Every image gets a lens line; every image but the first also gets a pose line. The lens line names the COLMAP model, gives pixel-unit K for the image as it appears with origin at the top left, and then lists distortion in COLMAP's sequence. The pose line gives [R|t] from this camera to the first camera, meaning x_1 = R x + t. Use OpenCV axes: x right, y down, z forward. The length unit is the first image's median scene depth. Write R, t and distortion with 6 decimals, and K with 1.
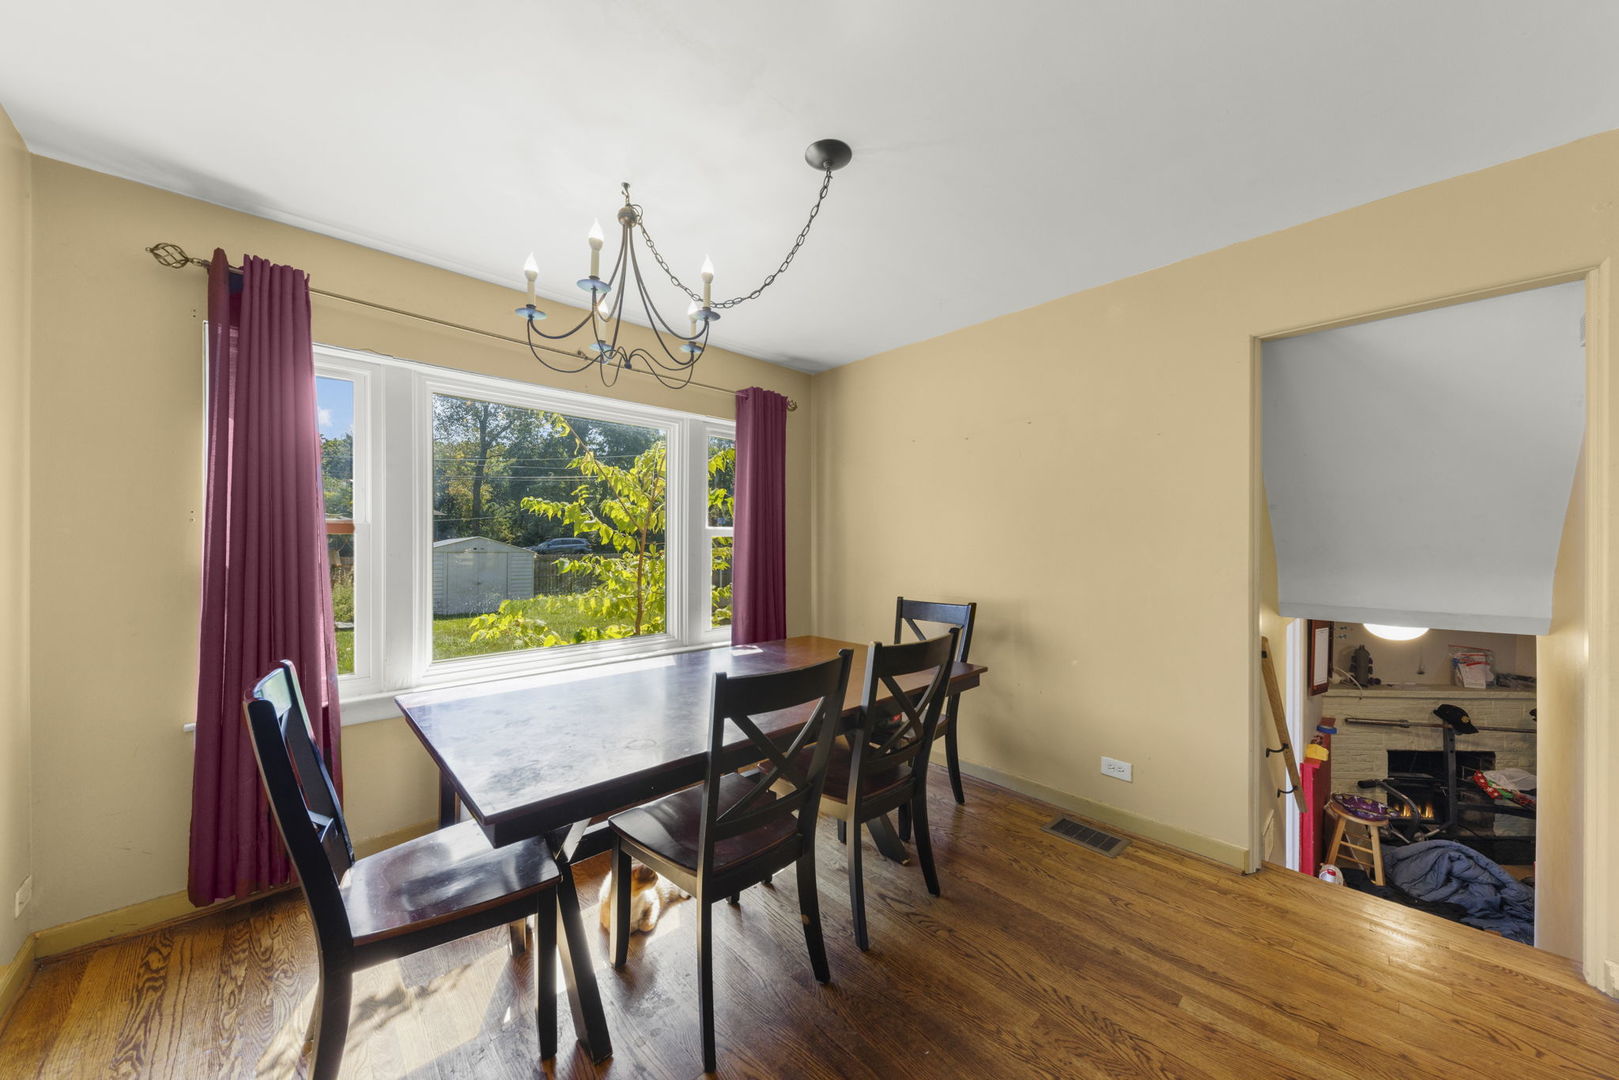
lens RADIAL K [[612.0, 0, 809.5], [0, 612.0, 540.0], [0, 0, 1]] dist [-0.000154, -0.000394]
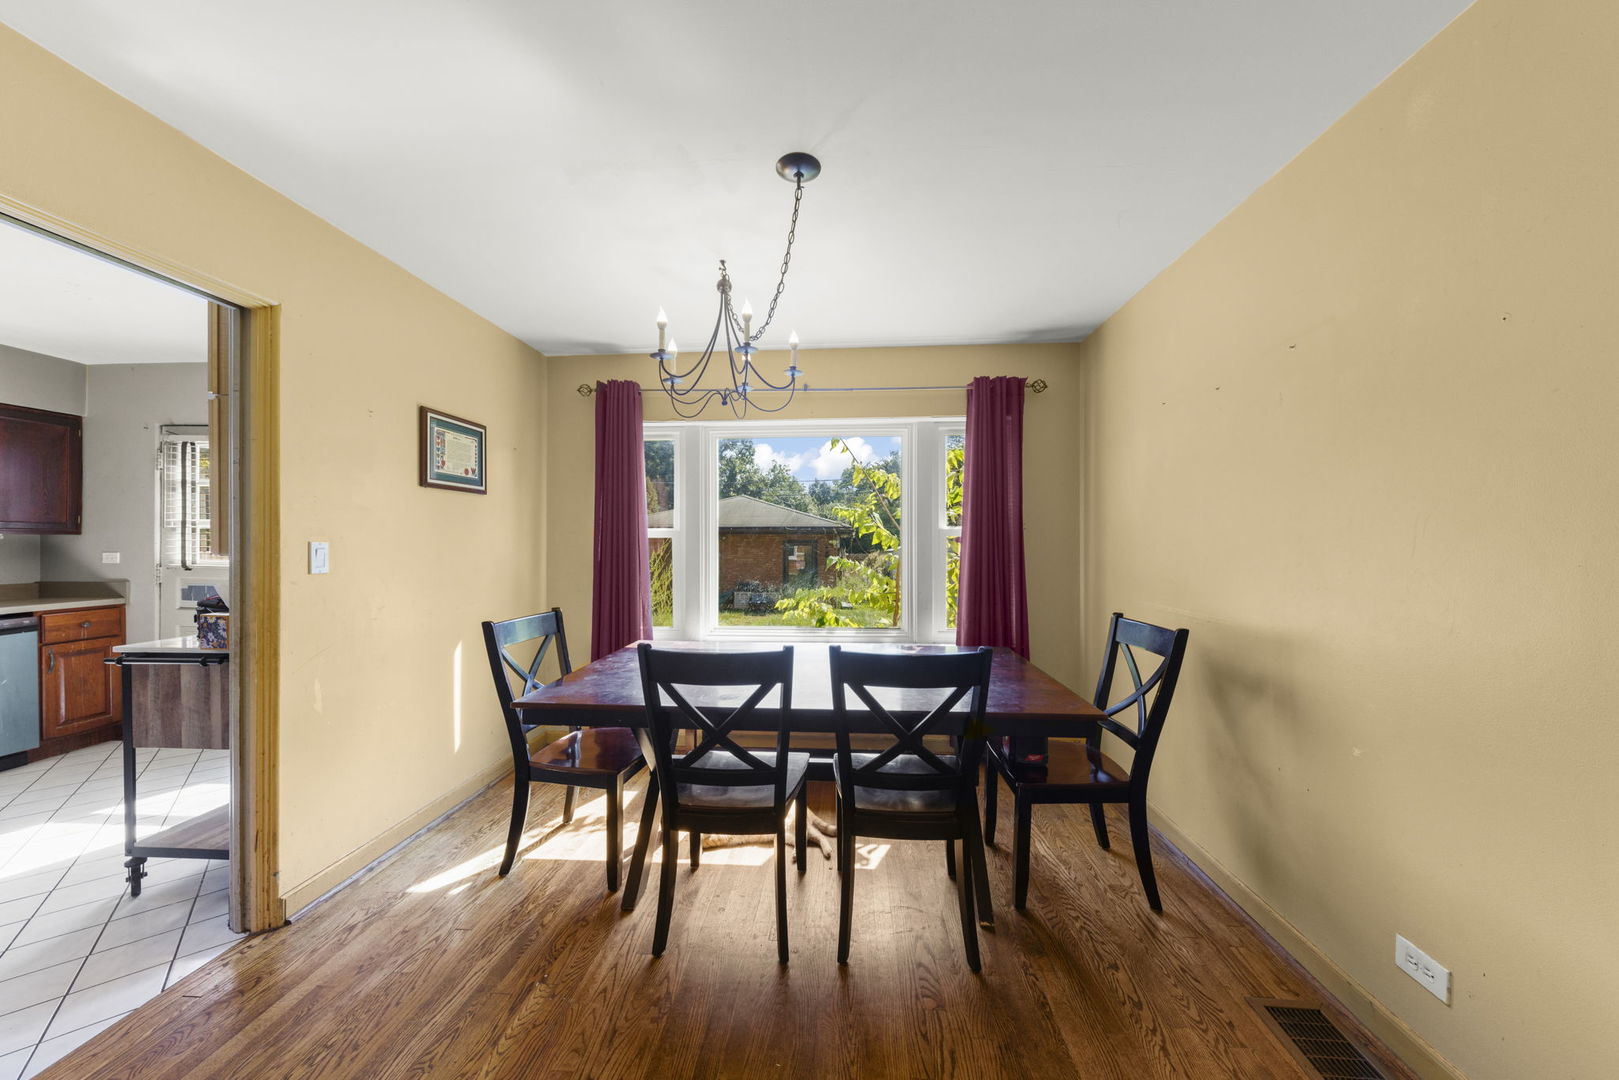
lens RADIAL K [[612.0, 0, 809.5], [0, 612.0, 540.0], [0, 0, 1]] dist [-0.000154, -0.000394]
pose [[0.622562, -0.006738, -0.782541, 0.589773], [0.006129, 0.999974, -0.003734, 0.002649], [0.782546, -0.002471, 0.622587, 0.258299]]
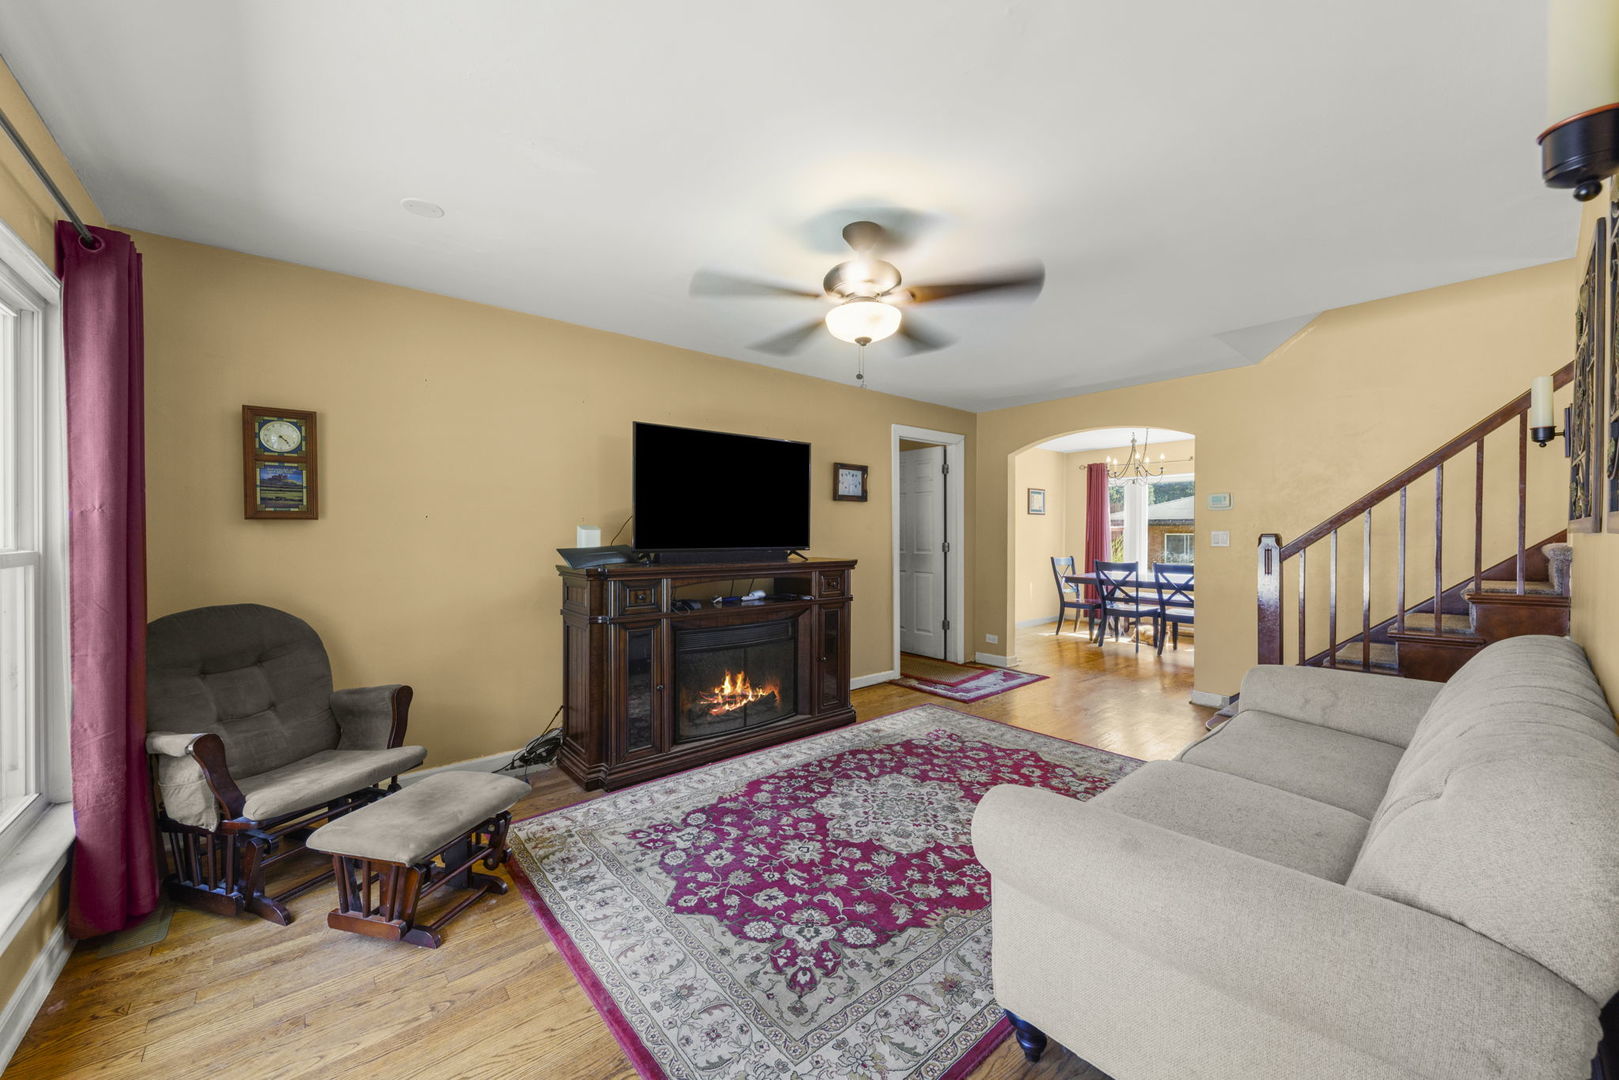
lens RADIAL K [[612.0, 0, 809.5], [0, 612.0, 540.0], [0, 0, 1]] dist [-0.000154, -0.000394]
pose [[-0.138973, 0.017849, -0.990135, 2.741249], [0.030734, 0.999434, 0.013703, -0.038168], [0.989819, -0.028526, -0.139443, -0.307730]]
